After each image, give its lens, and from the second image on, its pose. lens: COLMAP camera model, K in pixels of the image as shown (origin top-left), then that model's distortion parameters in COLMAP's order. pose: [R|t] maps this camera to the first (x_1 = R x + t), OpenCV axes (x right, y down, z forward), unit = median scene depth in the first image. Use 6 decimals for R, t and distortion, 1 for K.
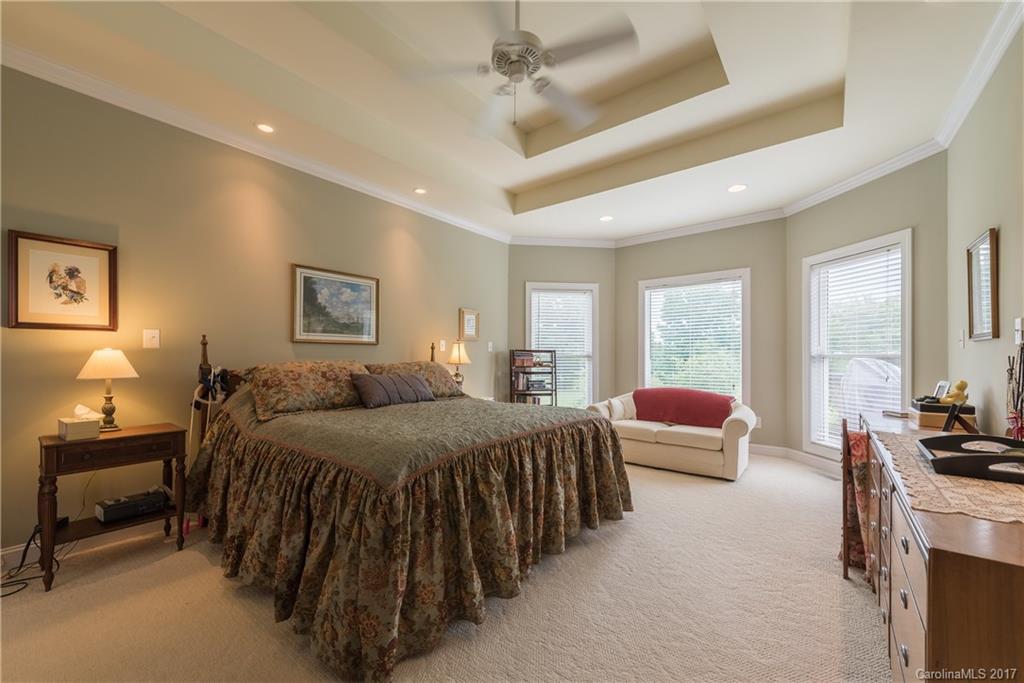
lens RADIAL K [[404.0, 0, 512.6], [0, 404.0, 346.2], [0, 0, 1]] dist [-0.000073, -0.000028]
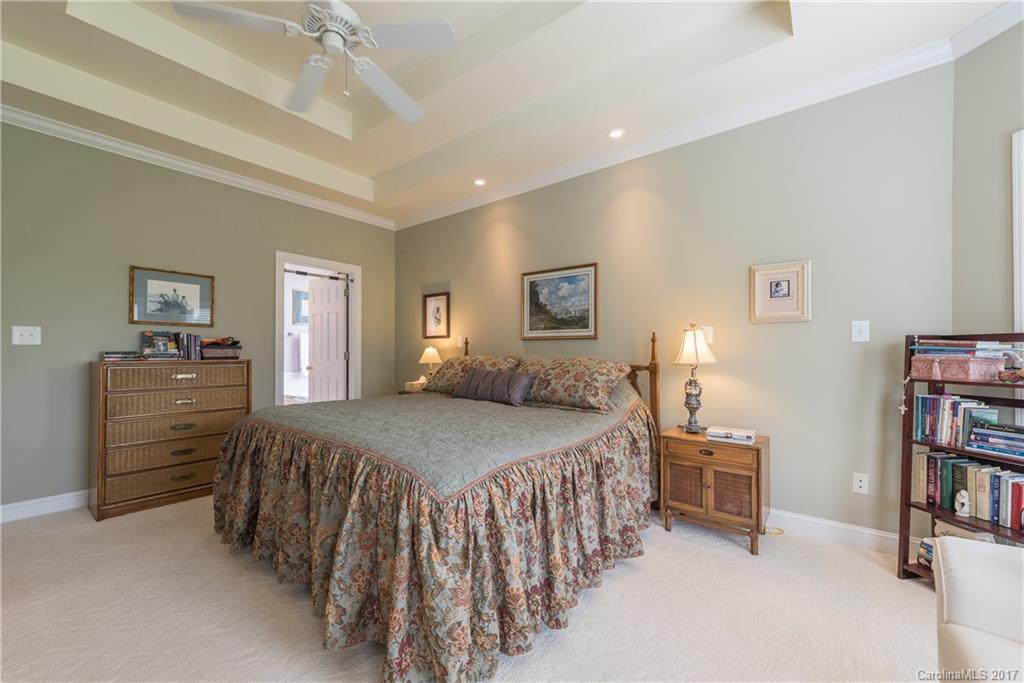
lens RADIAL K [[404.0, 0, 512.6], [0, 404.0, 346.2], [0, 0, 1]] dist [-0.000073, -0.000028]
pose [[-0.015918, -0.010844, -0.999814, 0.602805], [0.024160, 0.999645, -0.011227, 0.020489], [0.999581, -0.024334, -0.015651, 0.926262]]
